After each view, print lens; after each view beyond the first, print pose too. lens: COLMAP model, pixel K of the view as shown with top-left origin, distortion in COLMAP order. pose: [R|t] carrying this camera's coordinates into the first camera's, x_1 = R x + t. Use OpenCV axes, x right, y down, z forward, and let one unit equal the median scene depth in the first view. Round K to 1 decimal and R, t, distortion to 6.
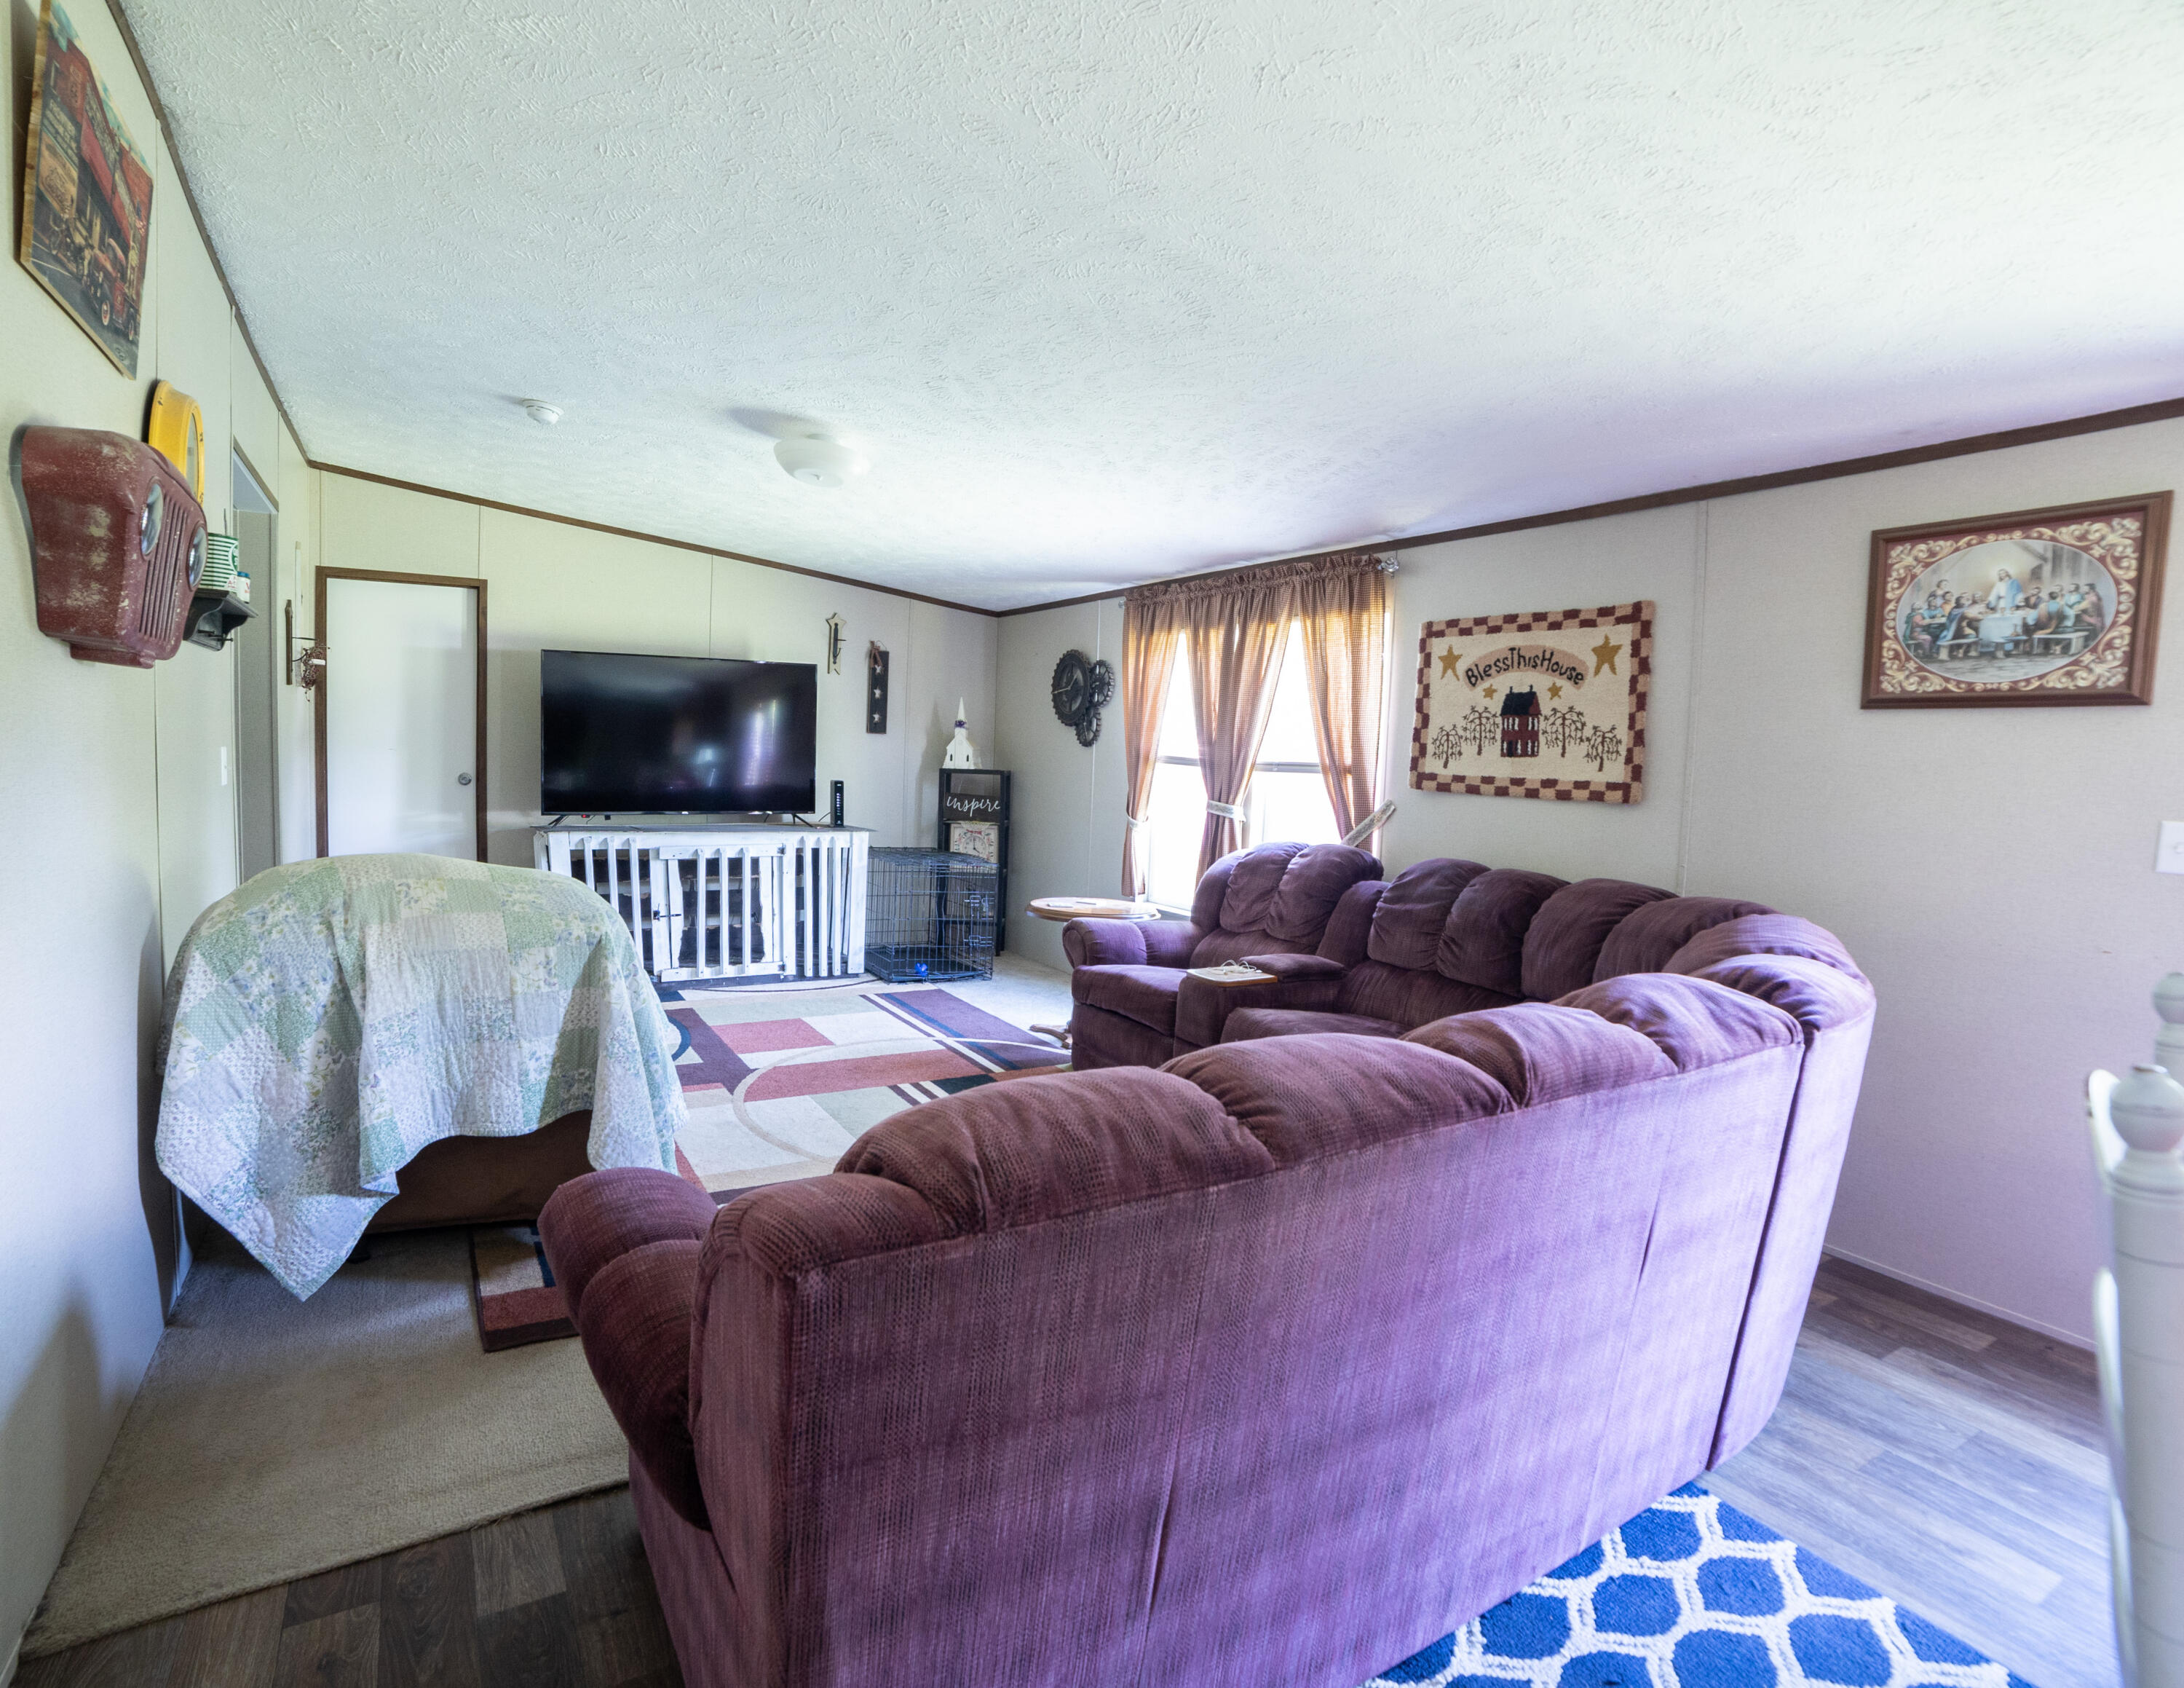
lens RADIAL K [[1215.1, 0, 1008.8], [0, 1215.1, 816.2], [0, 0, 1]] dist [-0.004257, 0.000473]
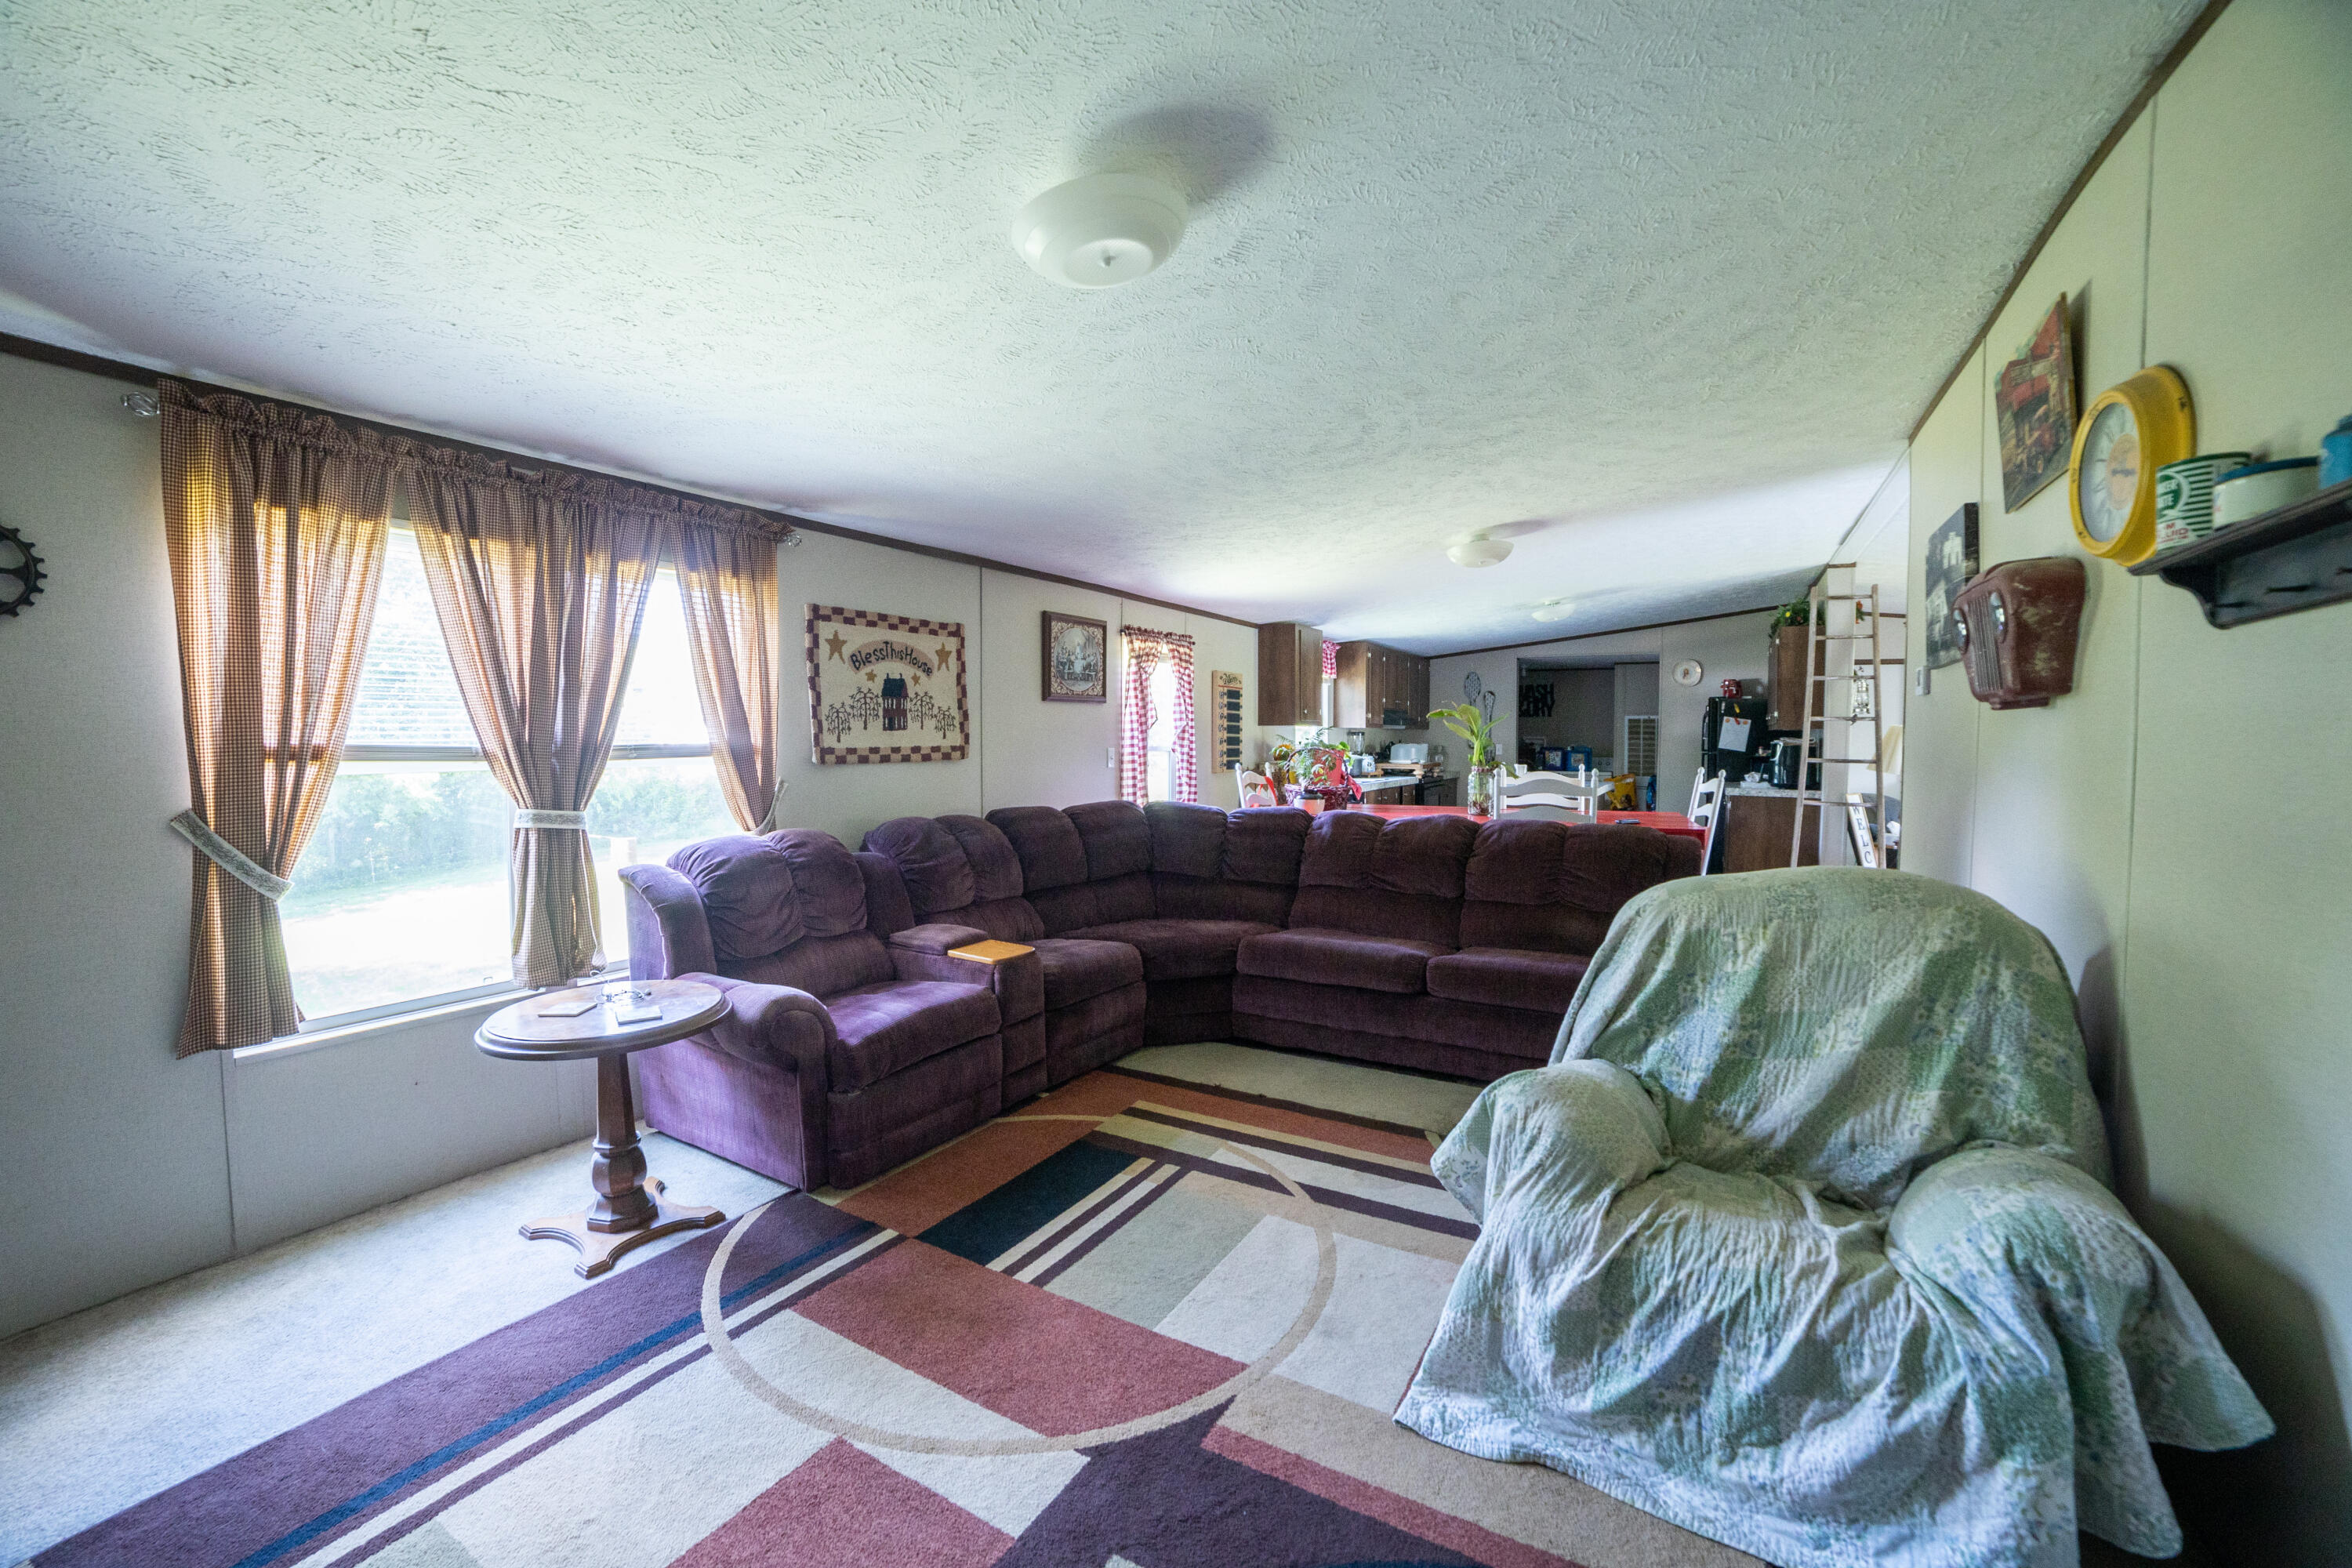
lens RADIAL K [[969.0, 0, 1164.5], [0, 969.0, 777.8], [0, 0, 1]] dist [-0.104475, 0.034615]
pose [[-0.513140, -0.071499, 0.855322, -0.541352], [0.033881, 0.994060, 0.103423, -0.088155], [-0.857636, 0.082050, -0.507669, 1.203334]]
